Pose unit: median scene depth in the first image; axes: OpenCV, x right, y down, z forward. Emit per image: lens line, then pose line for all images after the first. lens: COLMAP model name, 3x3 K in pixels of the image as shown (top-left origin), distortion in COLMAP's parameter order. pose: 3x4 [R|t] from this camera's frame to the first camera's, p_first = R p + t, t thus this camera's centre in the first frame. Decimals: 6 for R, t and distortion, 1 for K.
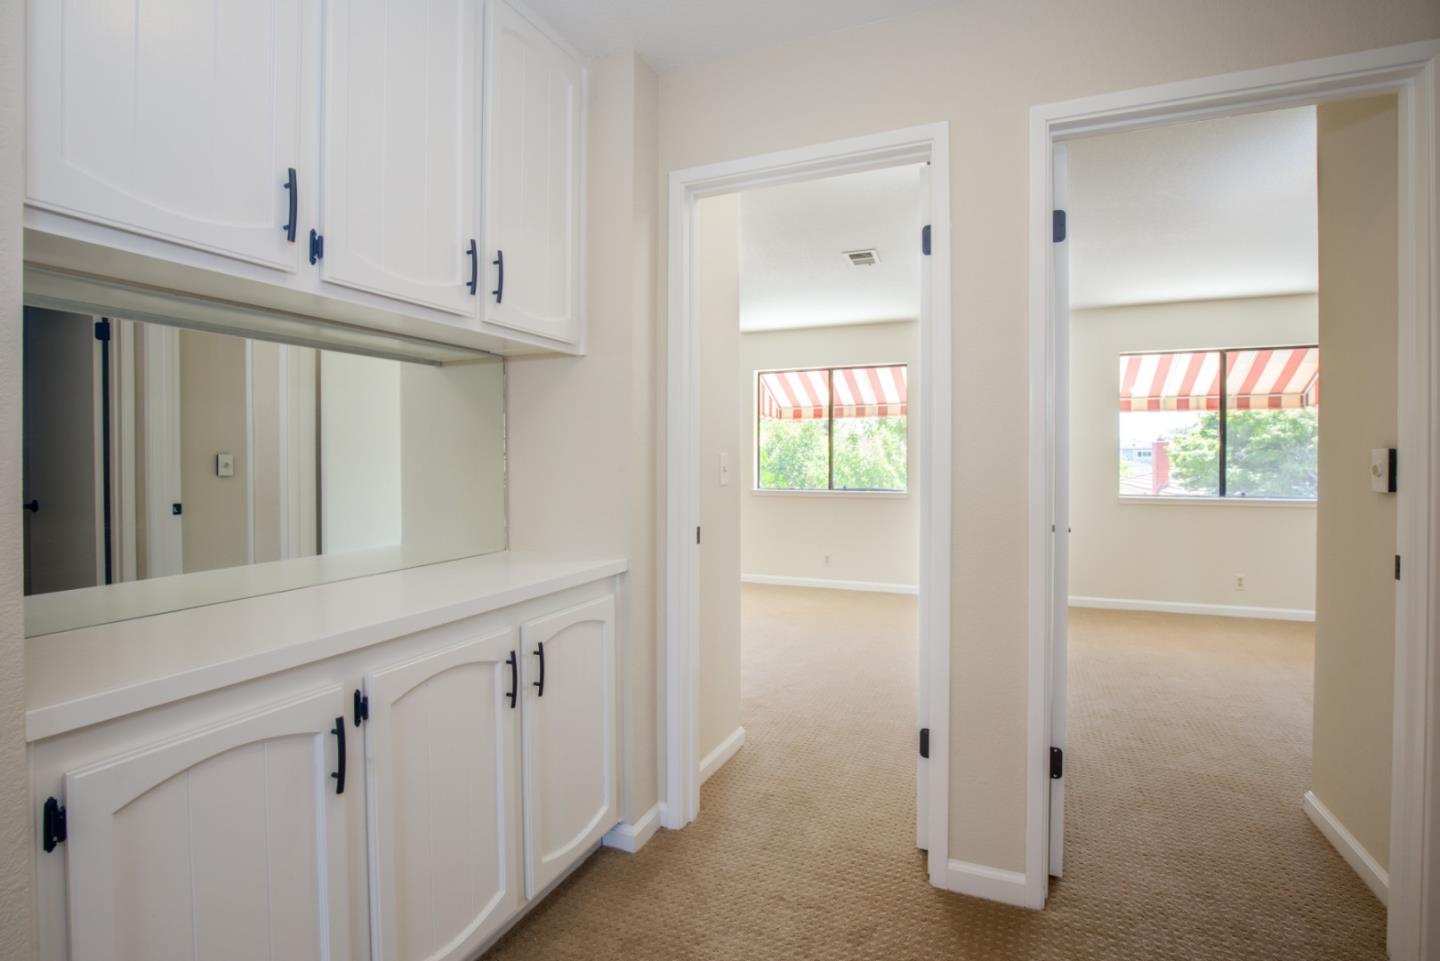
lens RADIAL K [[648.9, 0, 762.0], [0, 648.9, 487.4], [0, 0, 1]] dist [-0.019781, 0.000400]
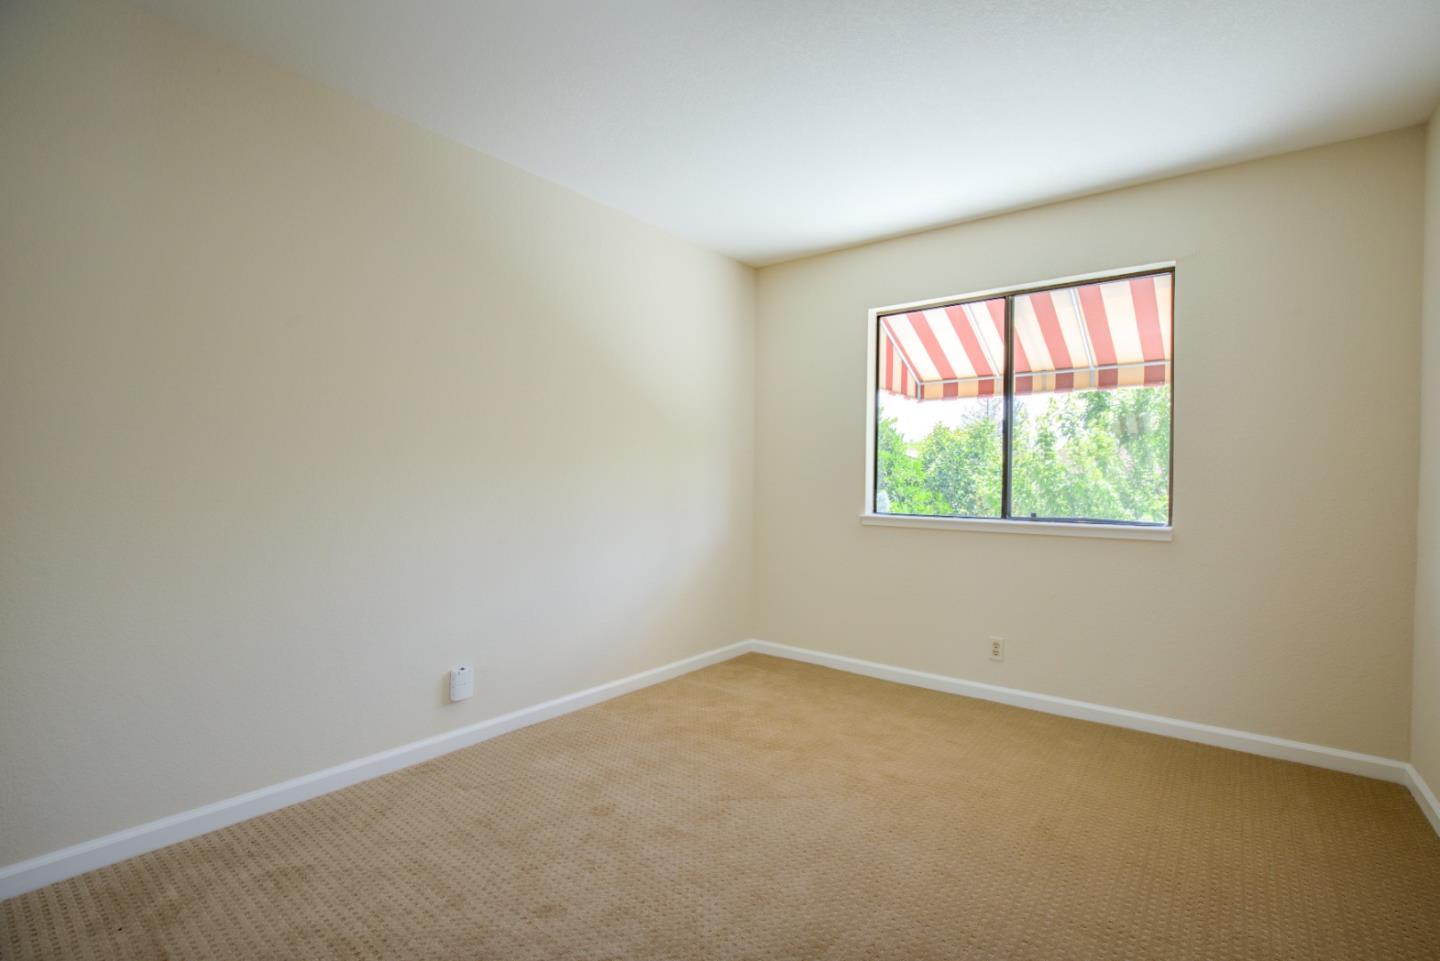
lens RADIAL K [[648.9, 0, 762.0], [0, 648.9, 487.4], [0, 0, 1]] dist [-0.019781, 0.000400]
pose [[0.965627, 0.016270, -0.259421, 0.043649], [-0.023721, 0.999390, -0.025615, -0.003489], [0.258846, 0.030888, 0.965425, 0.379341]]
